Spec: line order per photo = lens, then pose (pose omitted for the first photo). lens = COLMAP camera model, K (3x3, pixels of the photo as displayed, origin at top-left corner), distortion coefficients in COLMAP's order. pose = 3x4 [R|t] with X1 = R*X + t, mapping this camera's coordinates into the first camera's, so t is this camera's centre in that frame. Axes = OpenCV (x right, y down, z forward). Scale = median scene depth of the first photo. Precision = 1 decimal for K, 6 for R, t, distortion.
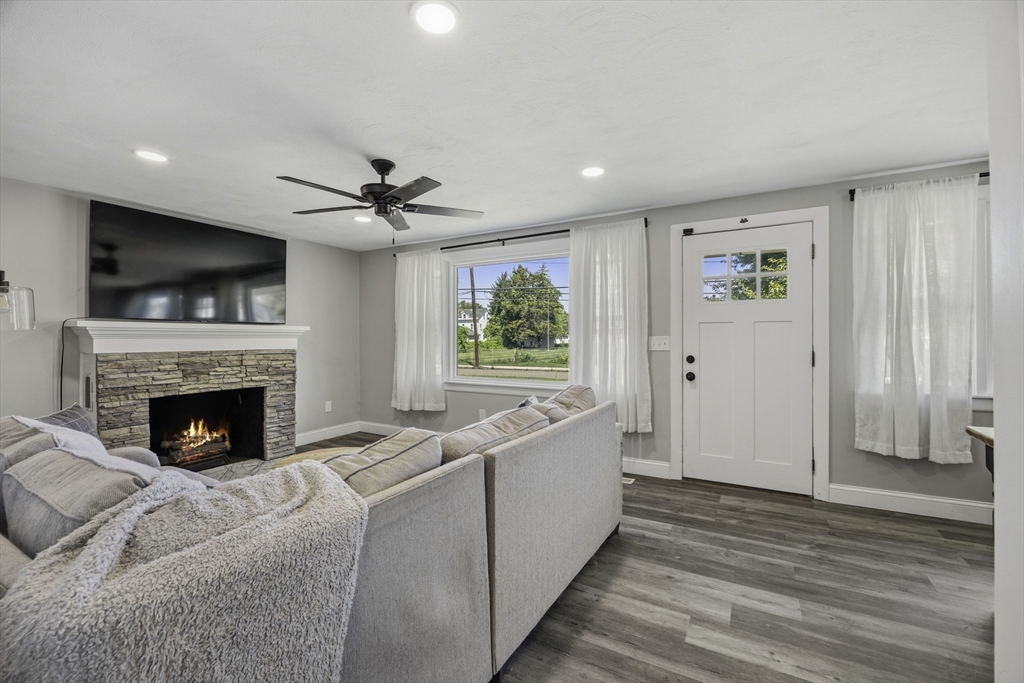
lens RADIAL K [[433.0, 0, 514.1], [0, 433.0, 338.4], [0, 0, 1]] dist [-0.010513, 0.000154]
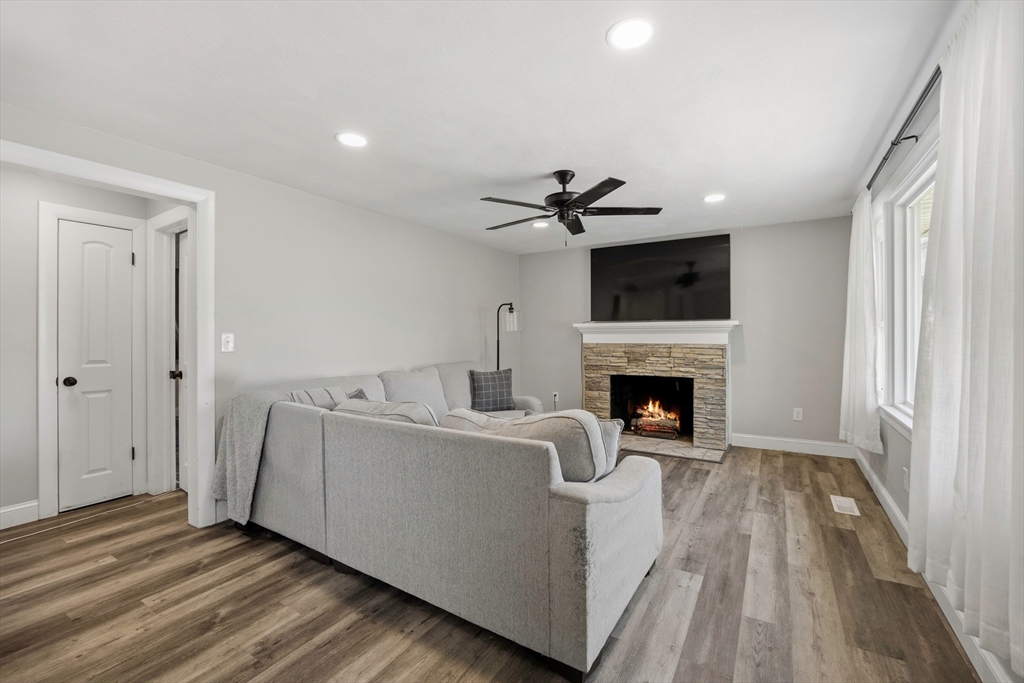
lens RADIAL K [[426.4, 0, 520.4], [0, 426.4, 332.8], [0, 0, 1]] dist [-0.010403, 0.000278]
pose [[-0.033515, 0.000684, -0.999438, 0.579381], [0.006343, 0.999980, 0.000472, -0.006048], [0.999418, -0.006323, -0.033519, 0.696065]]
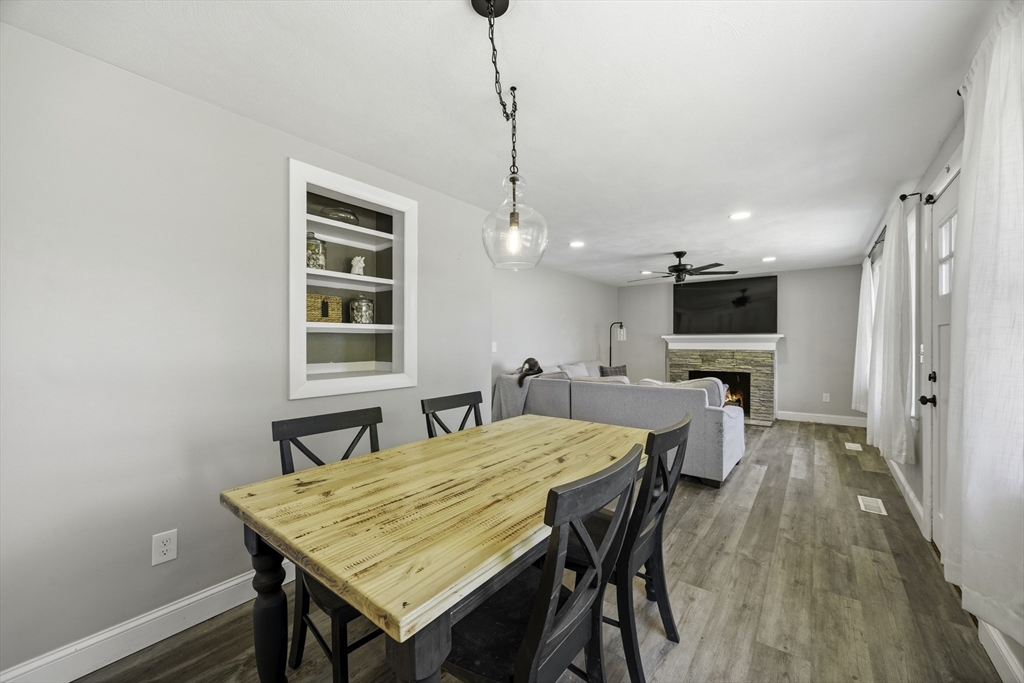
lens RADIAL K [[388.2, 0, 517.1], [0, 388.2, 341.4], [0, 0, 1]] dist [-0.003910, -0.000343]
pose [[-0.148710, 0.002640, -0.988877, 1.130085], [0.004034, 0.999990, 0.002063, -0.013722], [0.988873, -0.003682, -0.148719, 0.410334]]
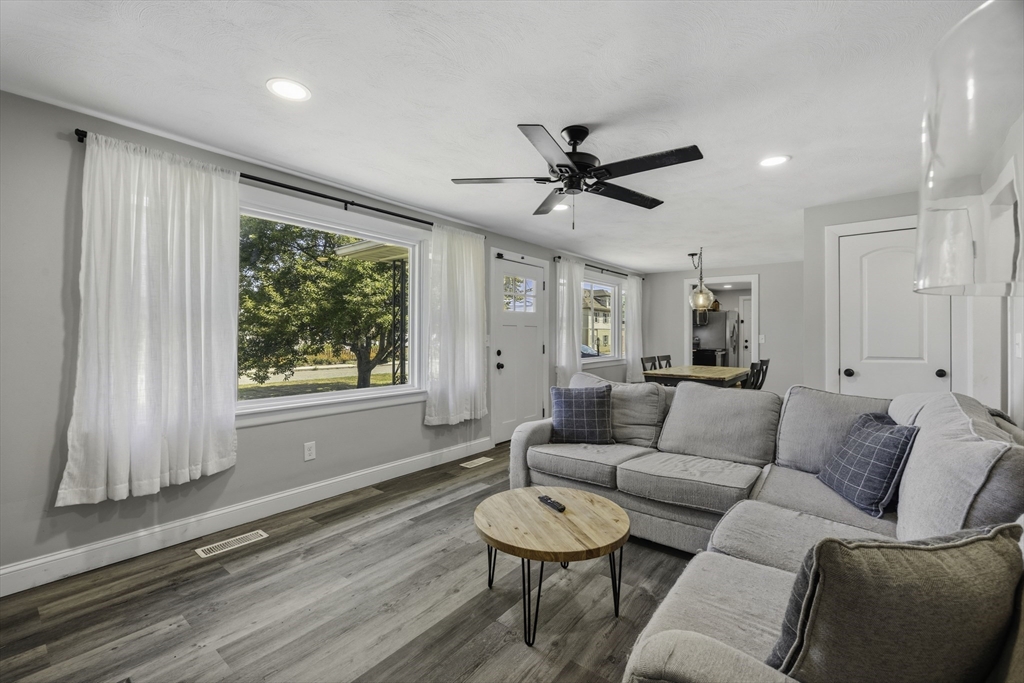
lens RADIAL K [[426.4, 0, 520.4], [0, 426.4, 332.8], [0, 0, 1]] dist [-0.010403, 0.000278]
pose [[0.143204, 0.009838, 0.989644, -0.859003], [-0.005526, 0.999943, -0.009141, -0.001105], [-0.989678, -0.004159, 0.143251, 0.742026]]
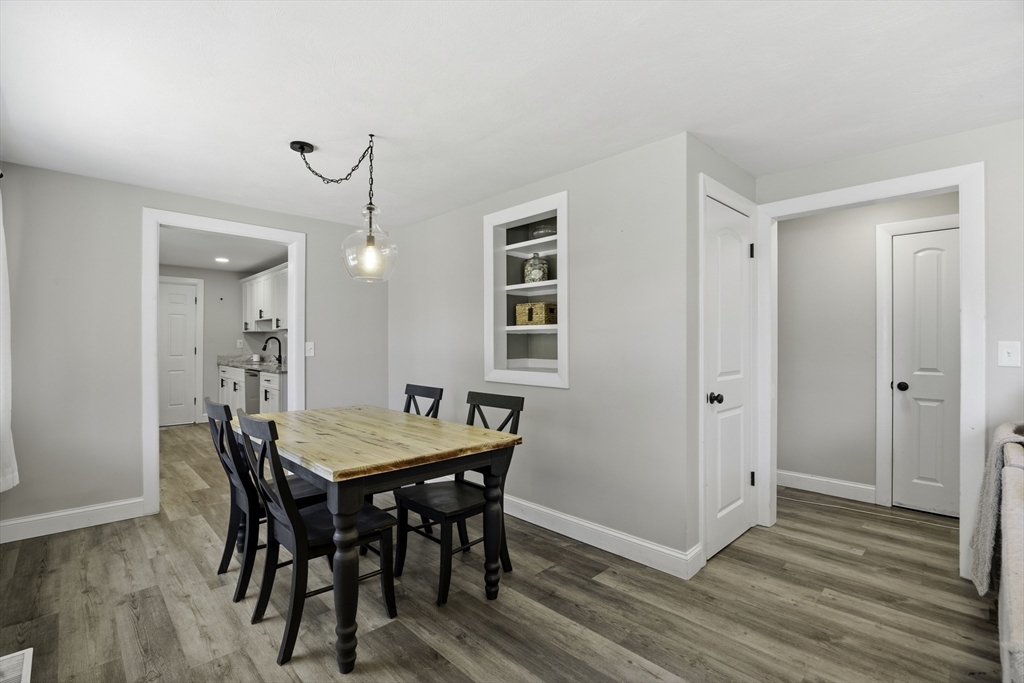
lens RADIAL K [[462.6, 0, 517.3], [0, 462.6, 340.9], [0, 0, 1]] dist [-0.015888, 0.000384]
pose [[-0.961539, 0.005363, 0.274614, 0.288732], [0.004138, 0.999979, -0.005040, -0.008888], [-0.274636, -0.003710, -0.961541, 0.923548]]
